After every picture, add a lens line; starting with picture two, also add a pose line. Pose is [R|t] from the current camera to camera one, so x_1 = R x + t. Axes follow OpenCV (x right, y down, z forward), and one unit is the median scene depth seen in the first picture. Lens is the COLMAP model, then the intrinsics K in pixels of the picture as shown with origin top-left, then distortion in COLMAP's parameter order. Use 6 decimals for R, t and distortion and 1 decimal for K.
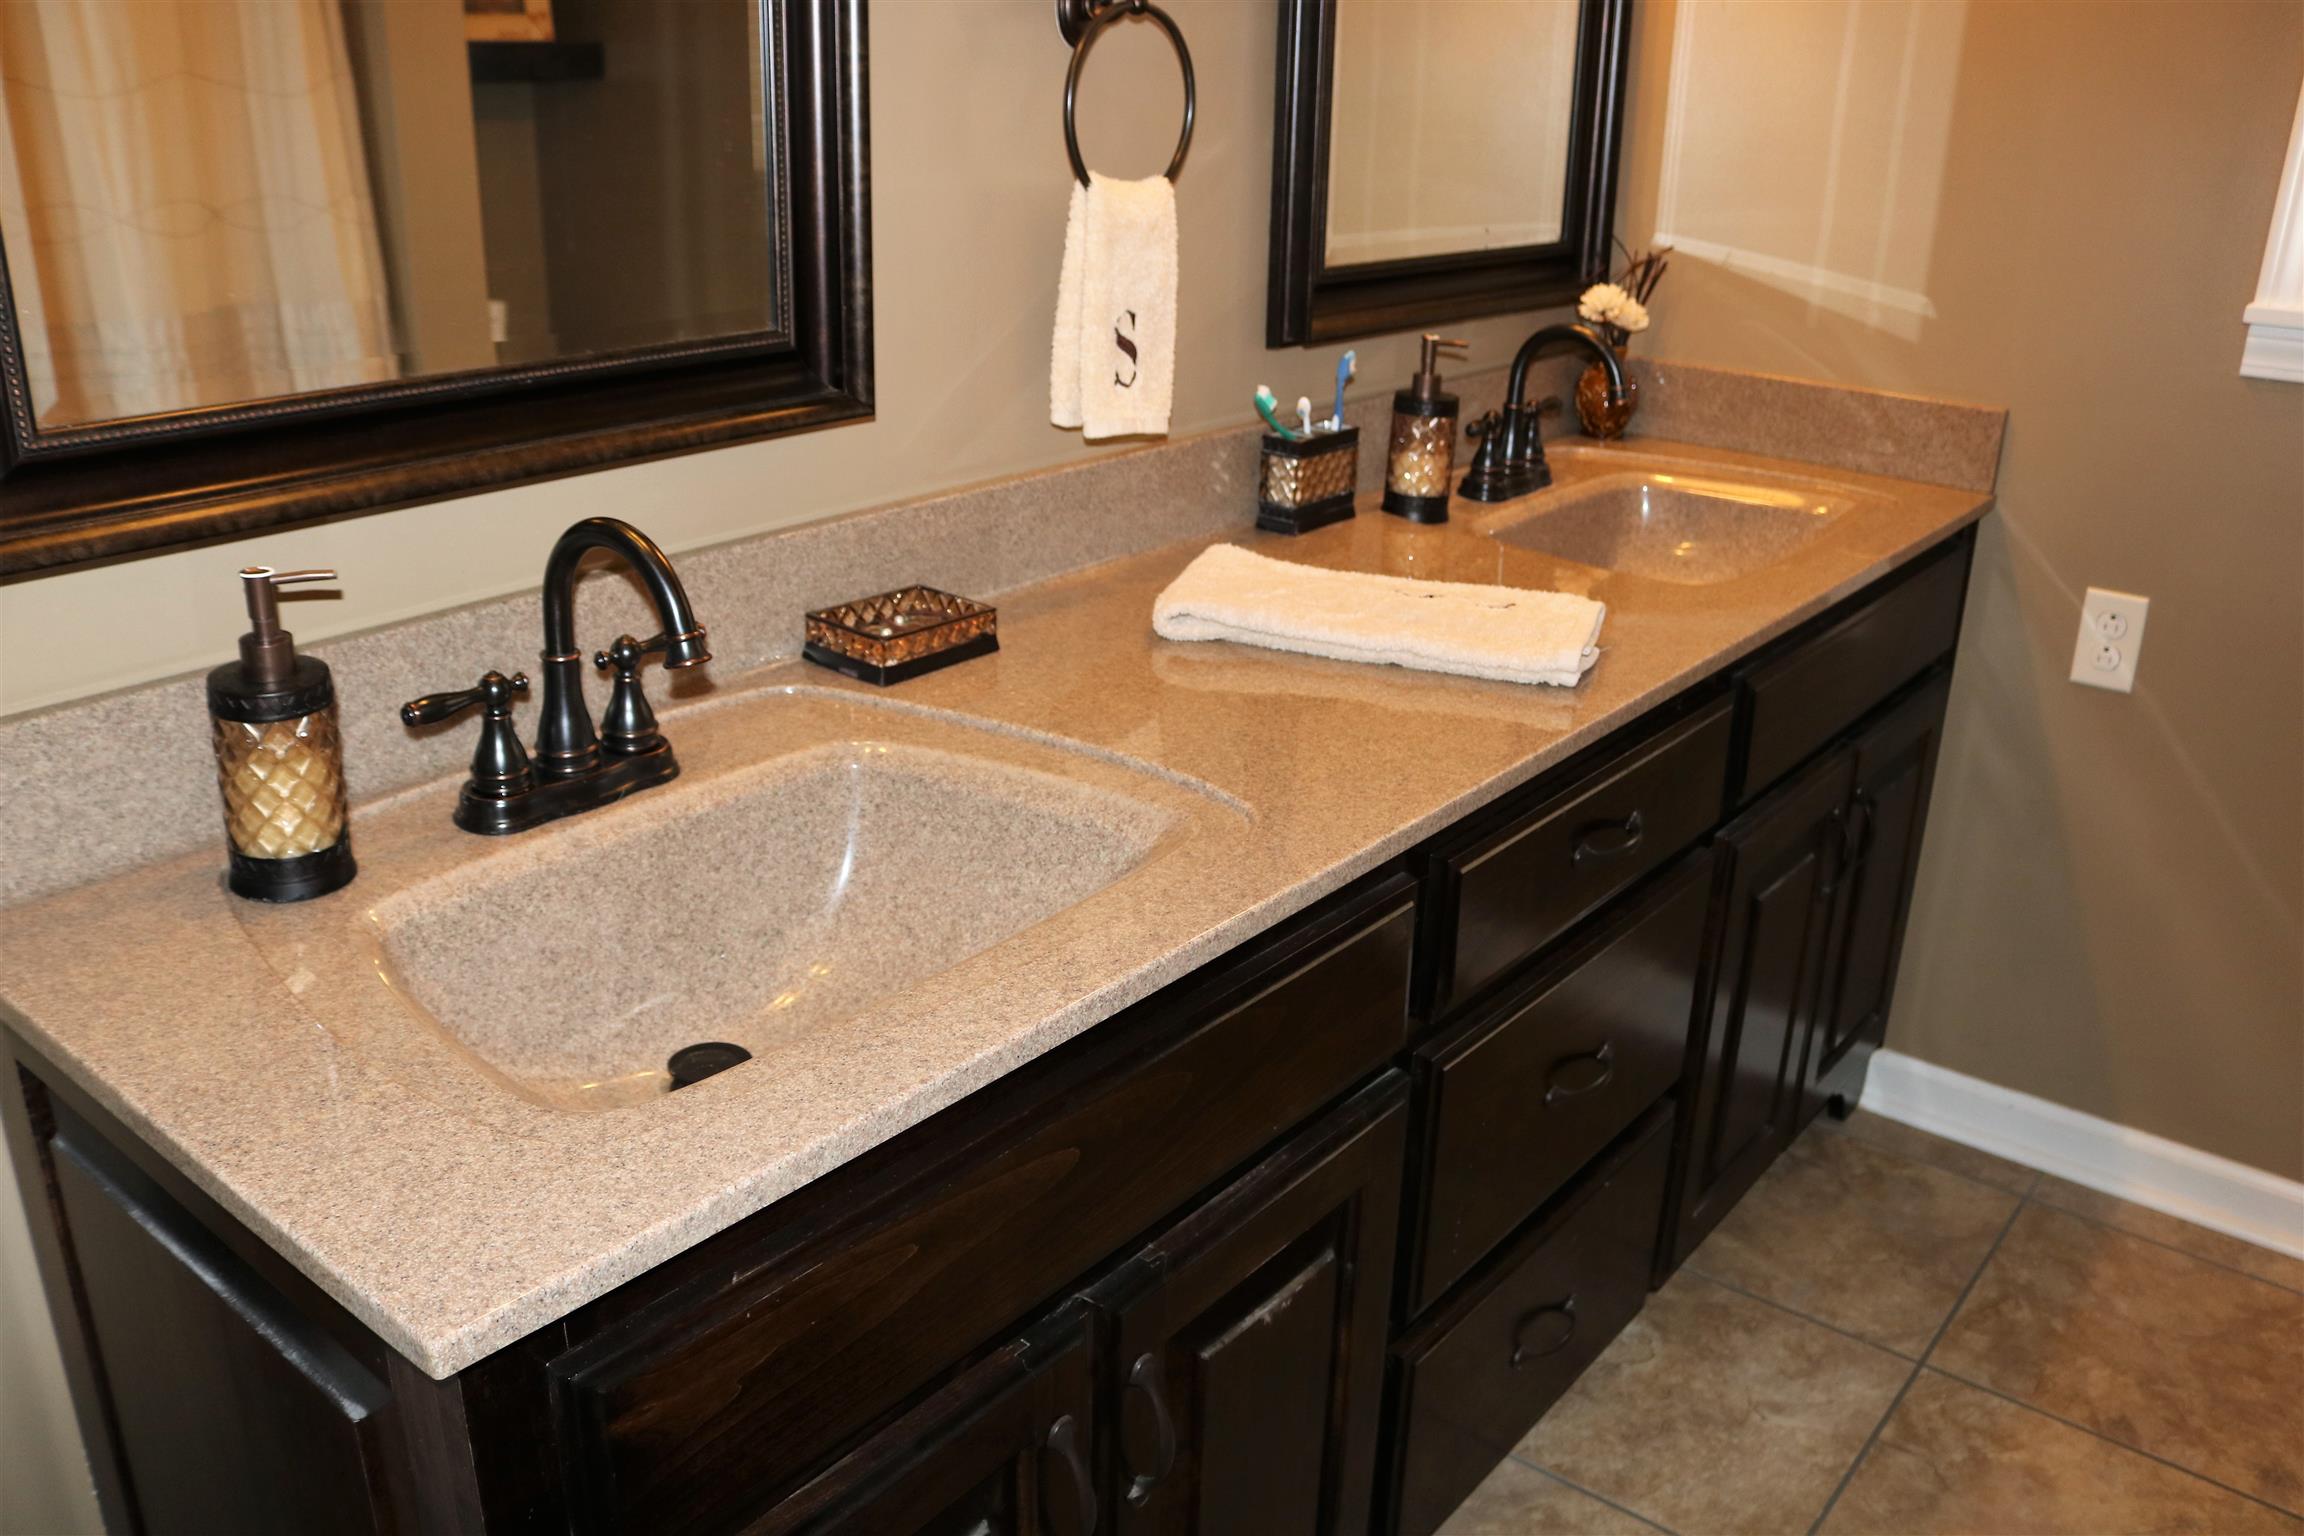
lens RADIAL K [[1895.5, 0, 1154.6], [0, 1895.5, 766.0], [0, 0, 1]] dist [-0.050672, 0.009882]
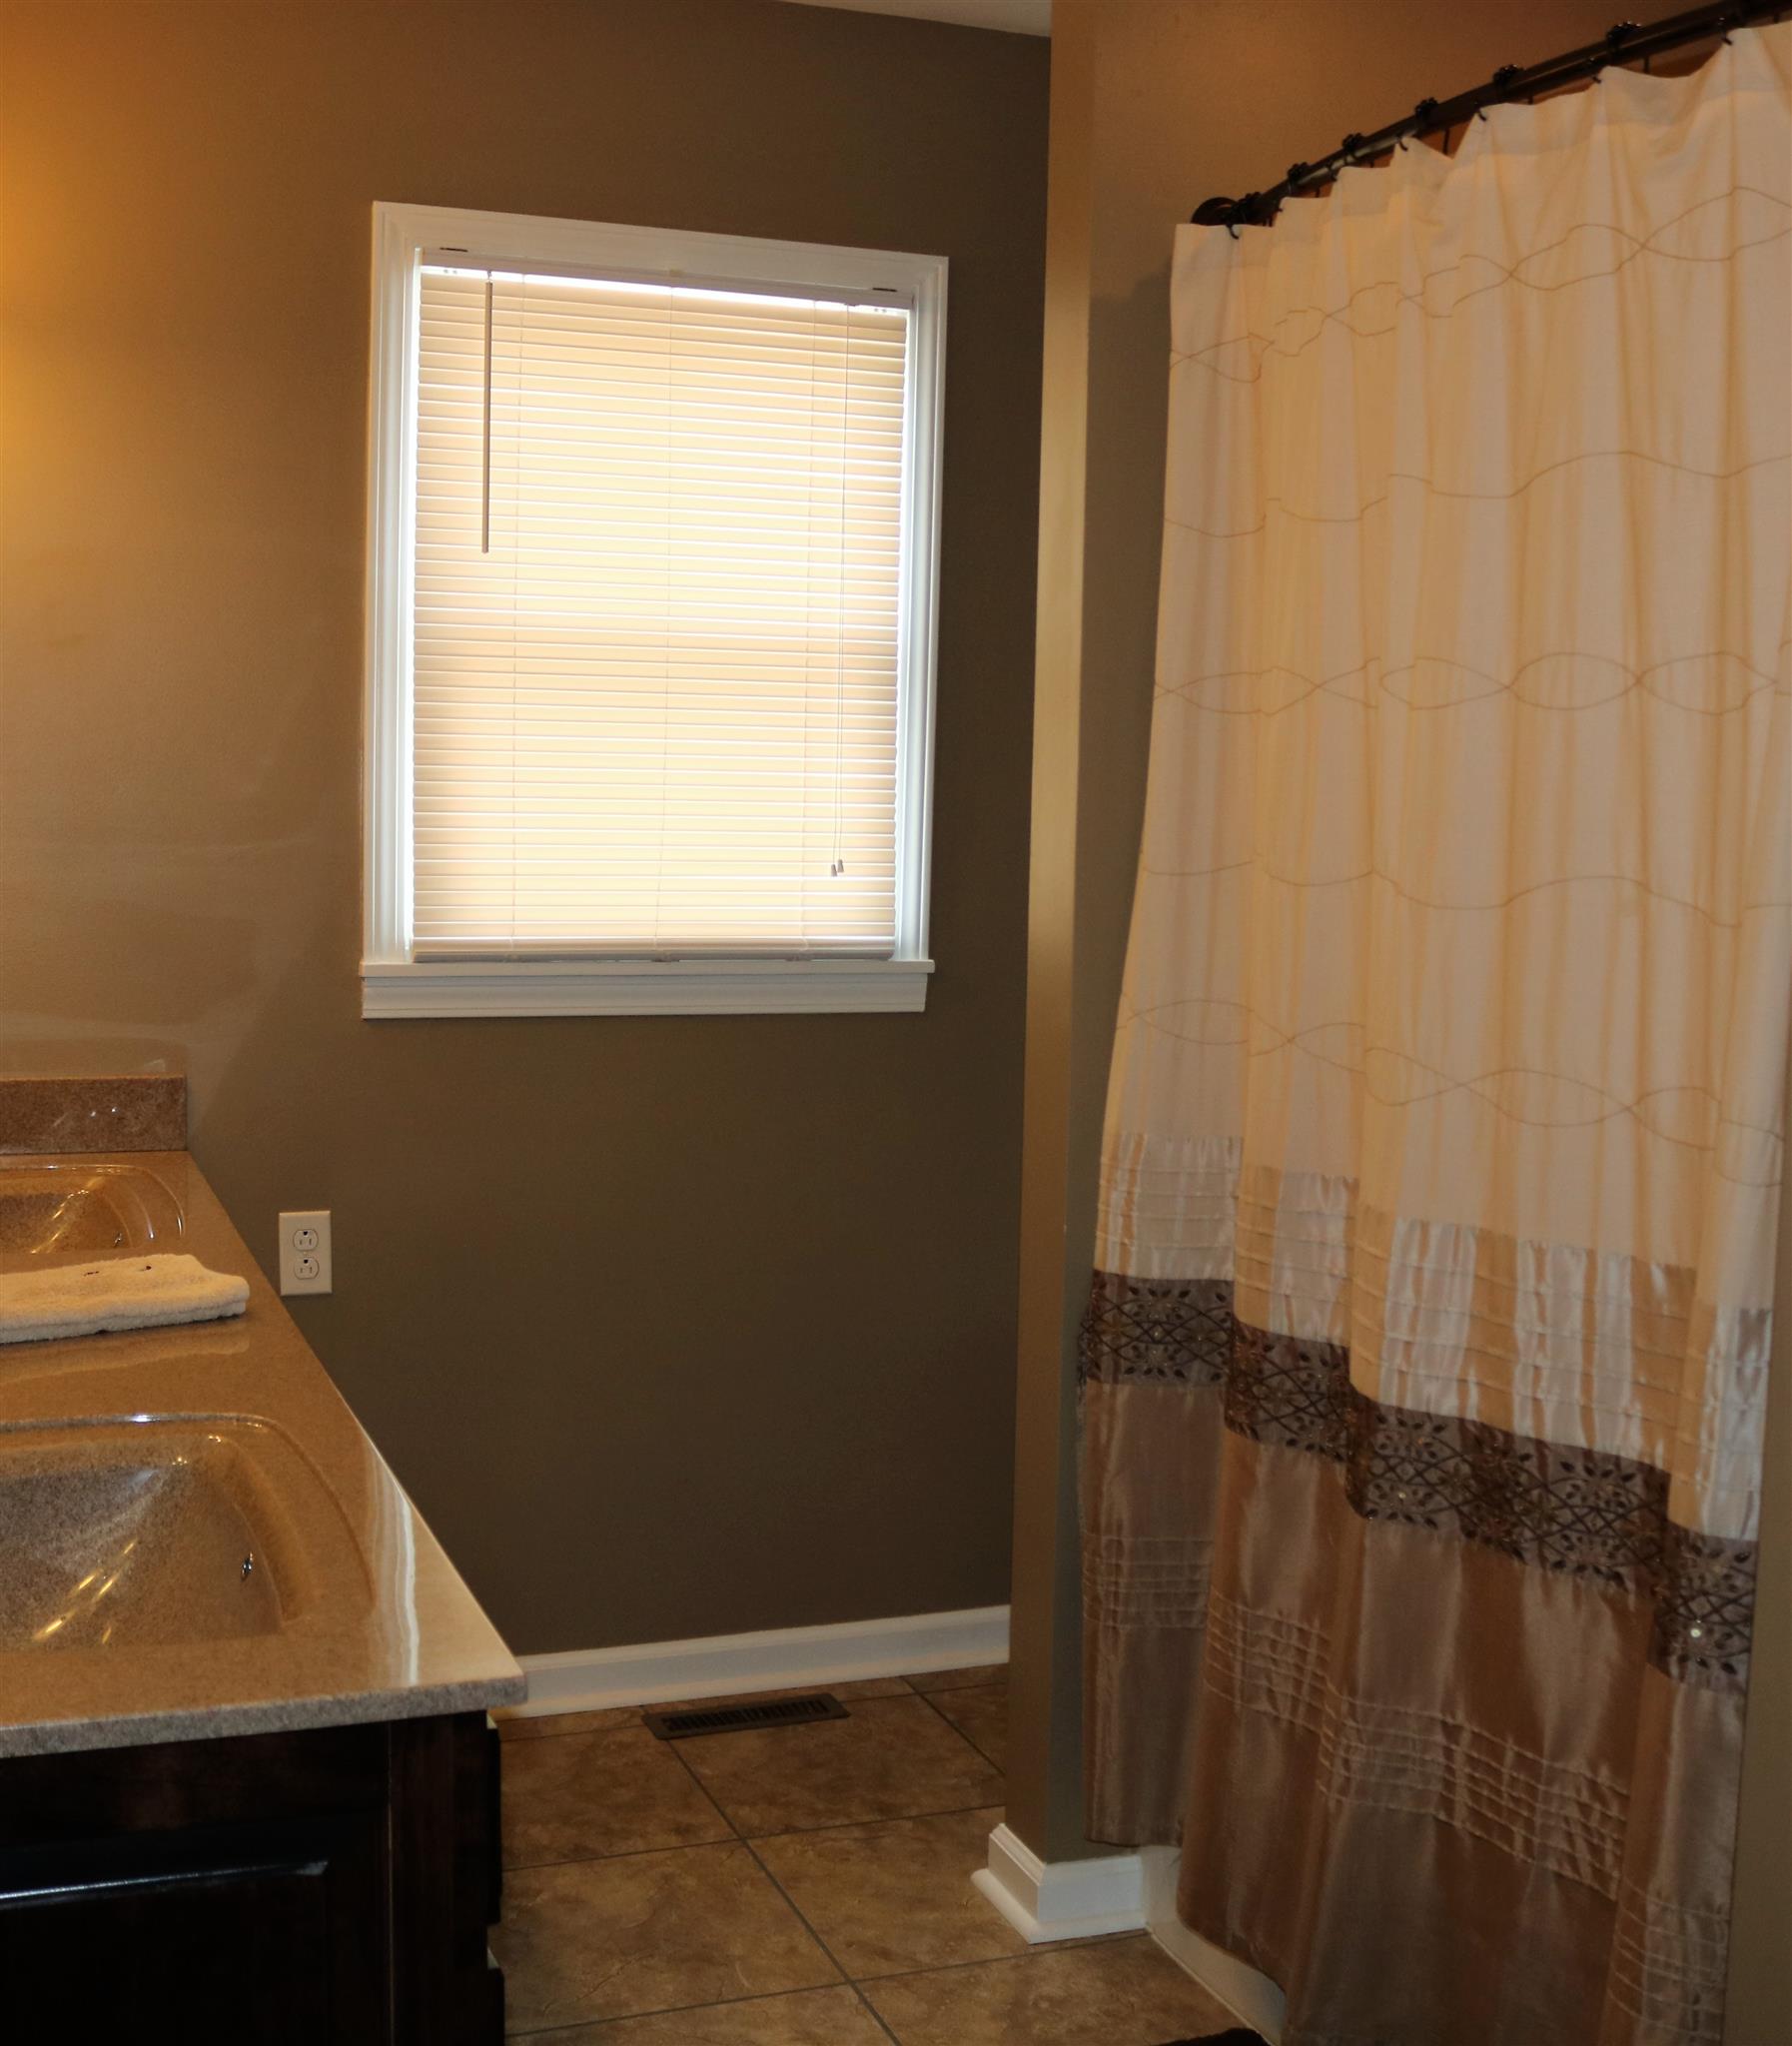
lens RADIAL K [[2713.2, 0, 896.1], [0, 2713.2, 1024.6], [0, 0, 1]] dist [-0.015996, 0.000000]
pose [[0.513161, -0.107753, 0.851501, -0.825129], [0.299671, 0.952147, -0.060109, 0.010079], [-0.804278, 0.286016, 0.520895, -0.242328]]
